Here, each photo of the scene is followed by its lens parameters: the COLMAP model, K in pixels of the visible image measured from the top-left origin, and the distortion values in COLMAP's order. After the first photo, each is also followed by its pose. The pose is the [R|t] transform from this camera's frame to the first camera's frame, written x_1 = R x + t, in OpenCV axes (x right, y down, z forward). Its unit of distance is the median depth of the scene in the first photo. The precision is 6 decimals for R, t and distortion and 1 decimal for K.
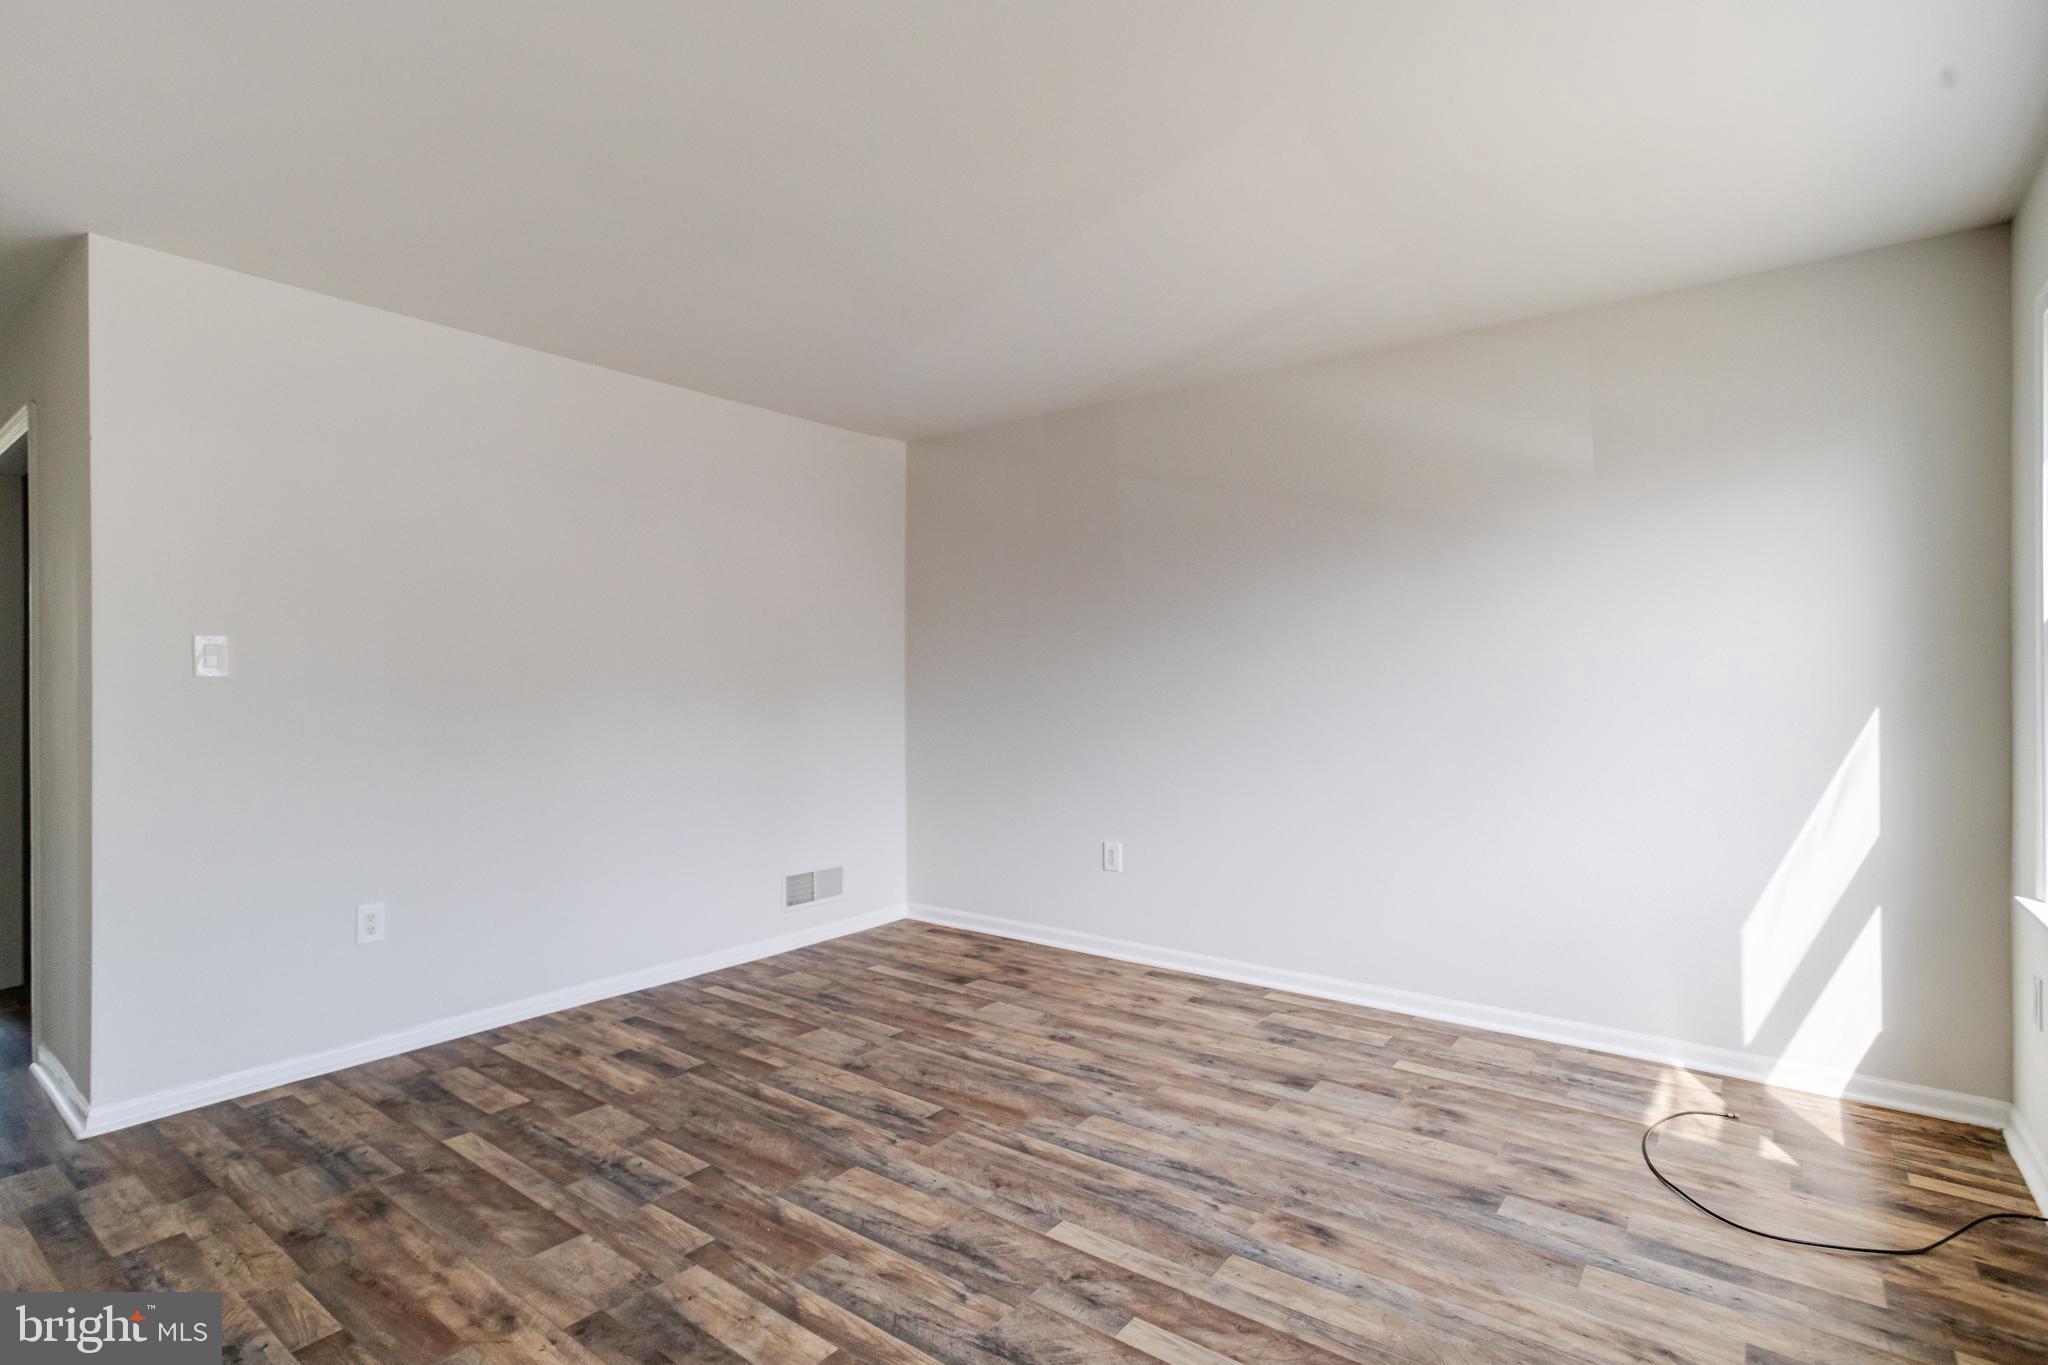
lens RADIAL K [[1000.0, 0, 1028.3], [0, 1000.0, 683.8], [0, 0, 1]] dist [-0.027067, 0.018771]
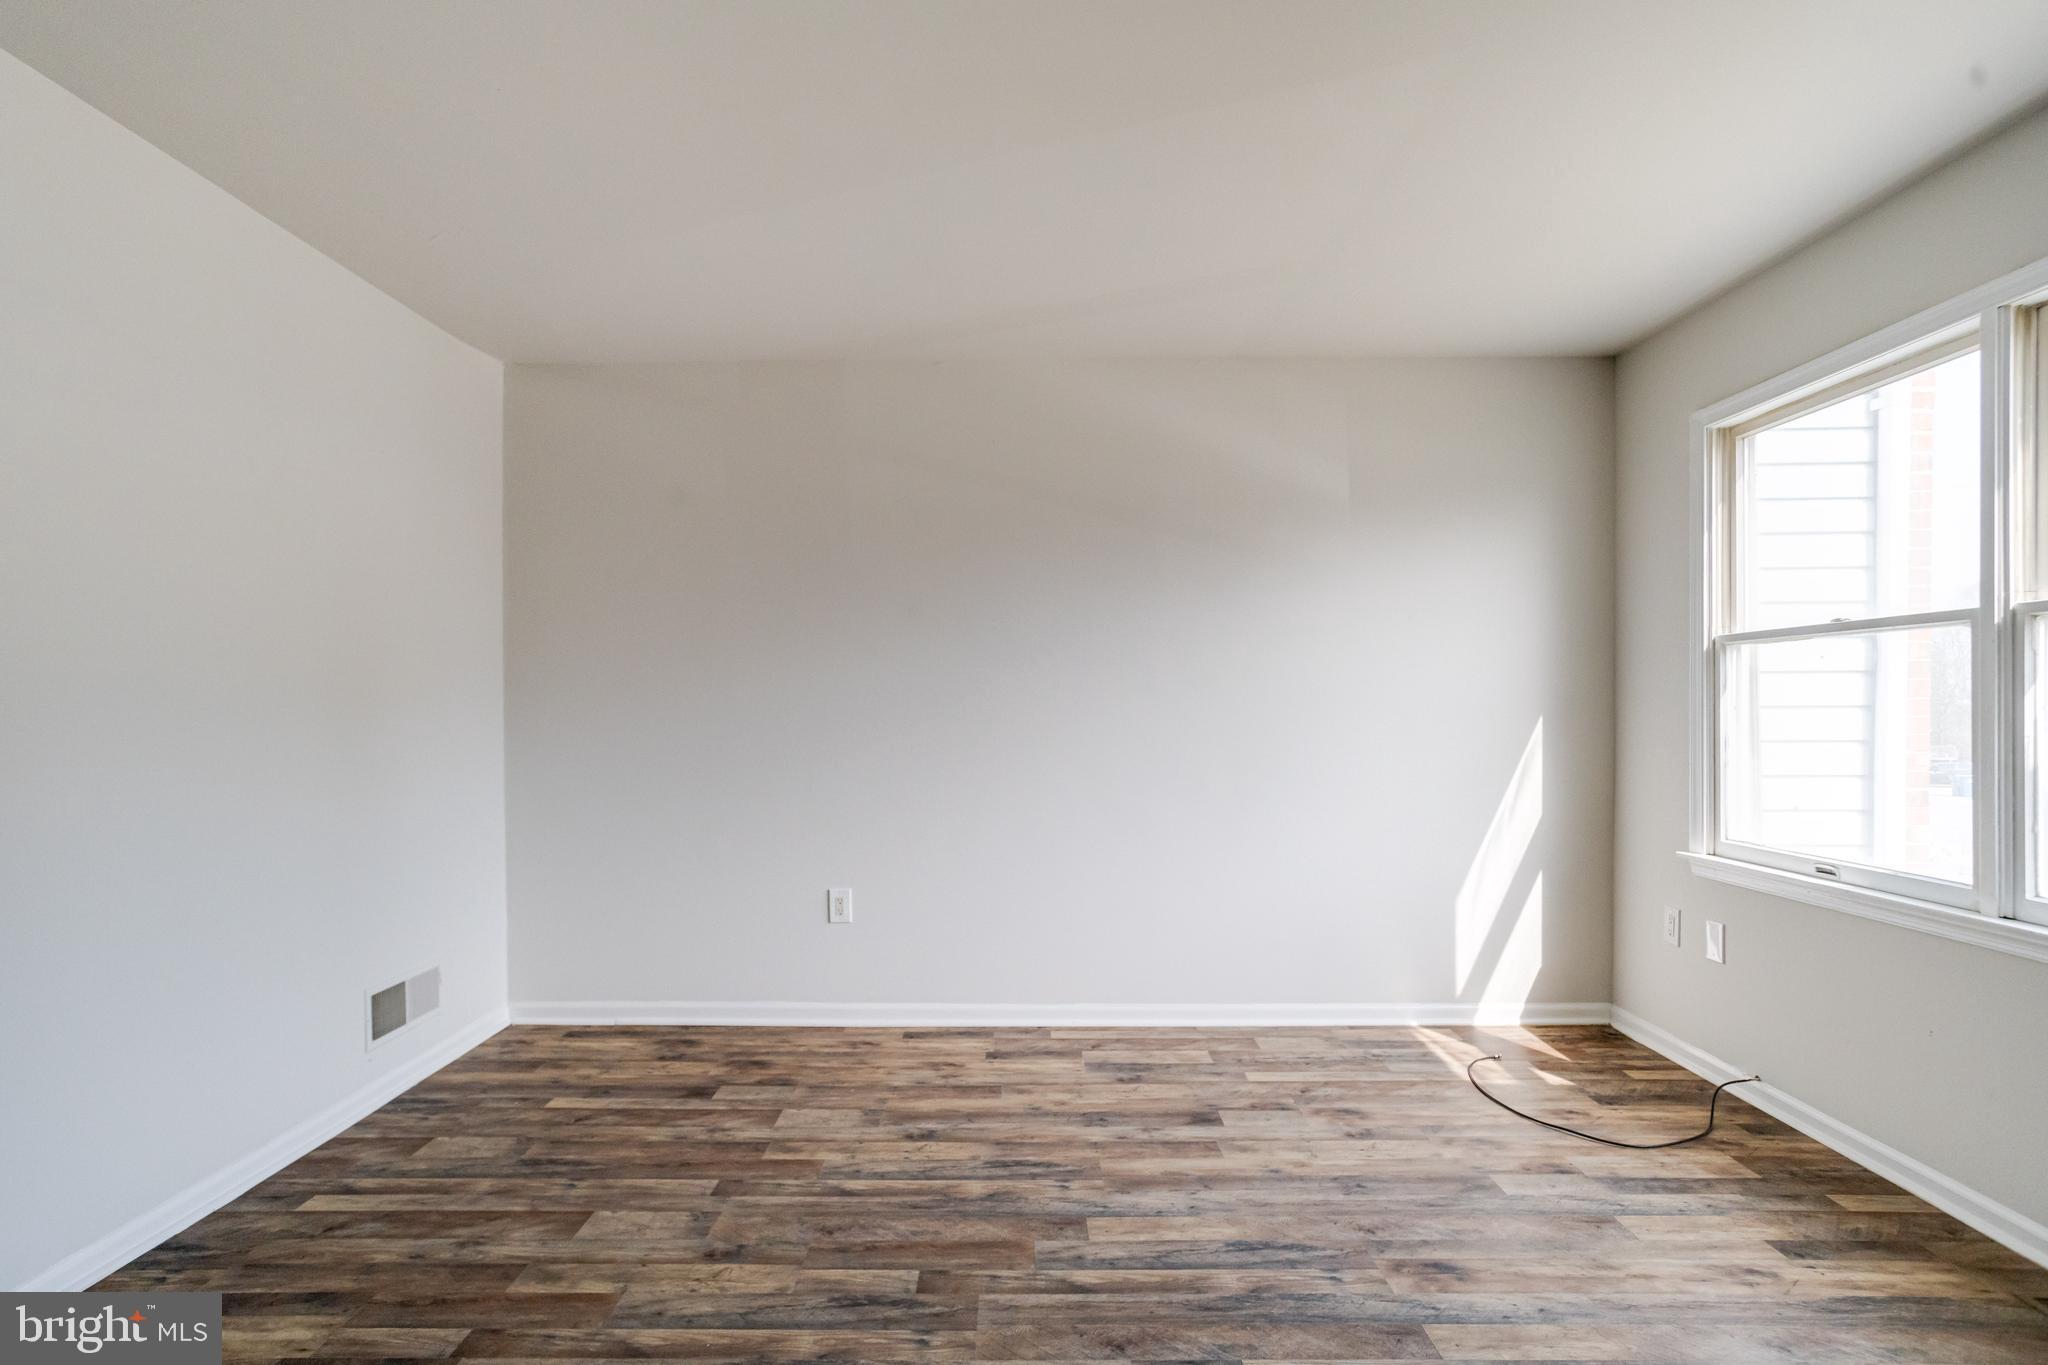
lens RADIAL K [[1009.2, 0, 1010.2], [0, 1009.2, 710.6], [0, 0, 1]] dist [-0.026325, 0.019285]
pose [[0.802950, -0.006021, 0.596017, -0.415045], [0.001571, 0.999967, 0.007985, 0.003272], [-0.596045, -0.005475, 0.802932, 0.319240]]
